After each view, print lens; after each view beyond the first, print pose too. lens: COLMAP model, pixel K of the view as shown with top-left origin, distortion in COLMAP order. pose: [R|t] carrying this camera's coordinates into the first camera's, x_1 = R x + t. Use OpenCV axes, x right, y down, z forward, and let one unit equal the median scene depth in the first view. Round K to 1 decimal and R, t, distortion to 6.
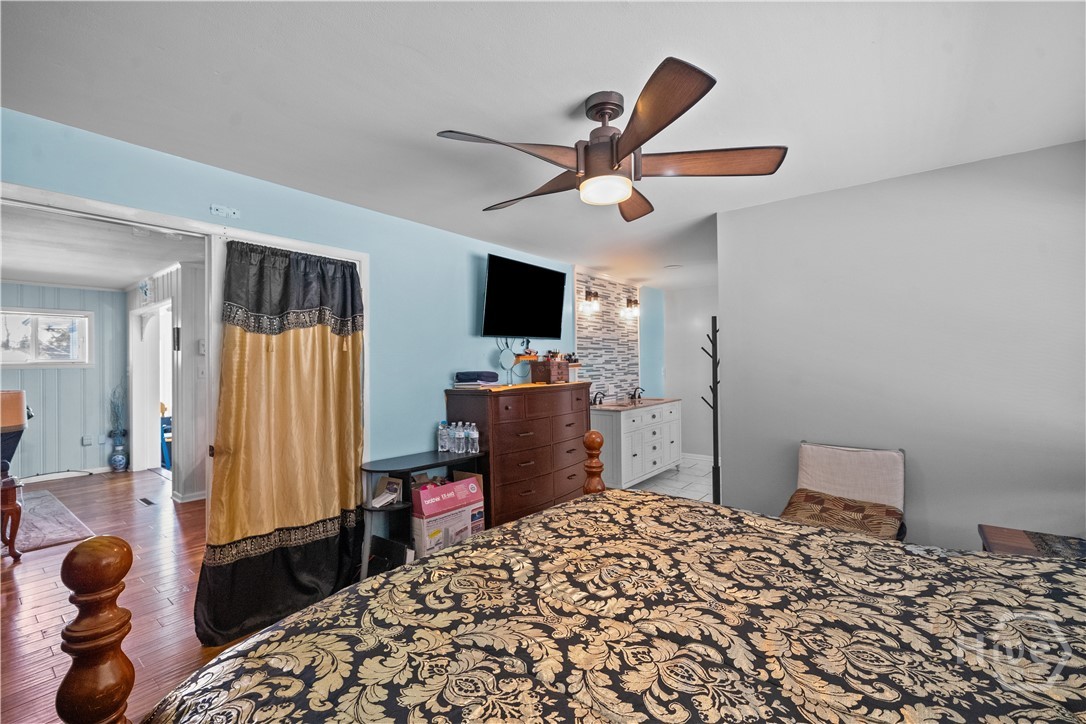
lens RADIAL K [[471.6, 0, 540.1], [0, 471.6, 359.1], [0, 0, 1]] dist [-0.001736, 0.001374]
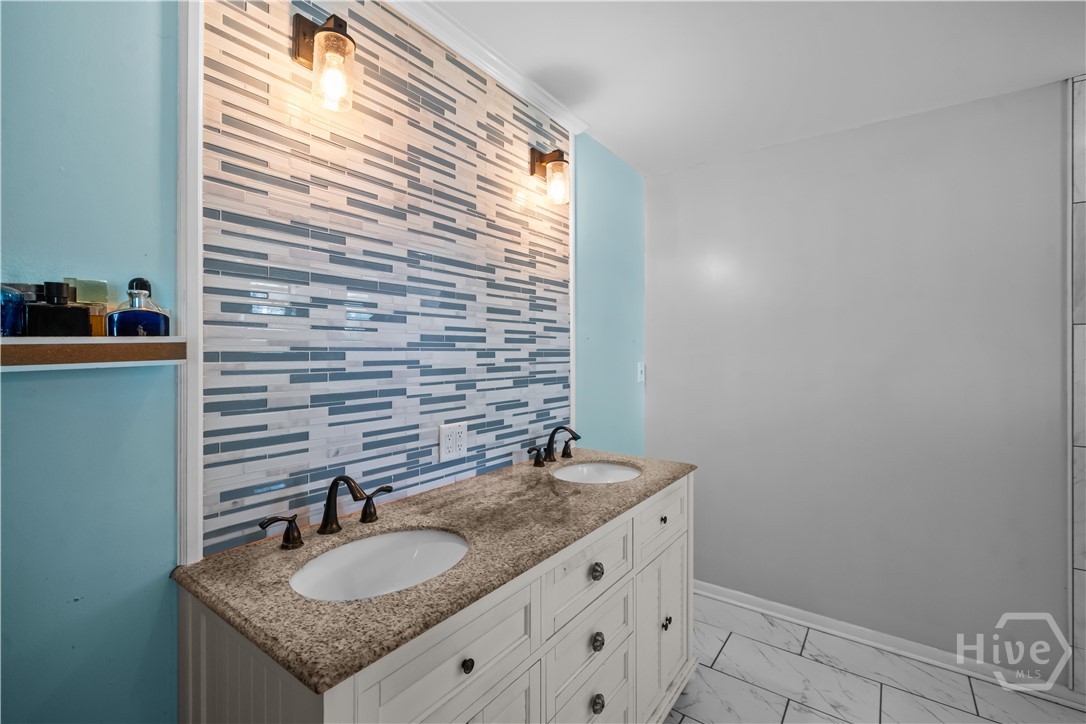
lens RADIAL K [[471.6, 0, 539.2], [0, 471.6, 355.2], [0, 0, 1]] dist [-0.001736, 0.001374]
pose [[0.999439, 0.010679, 0.031731, 0.187330], [-0.010994, 0.999892, 0.009768, 0.010074], [-0.031623, -0.010111, 0.999449, 0.701084]]
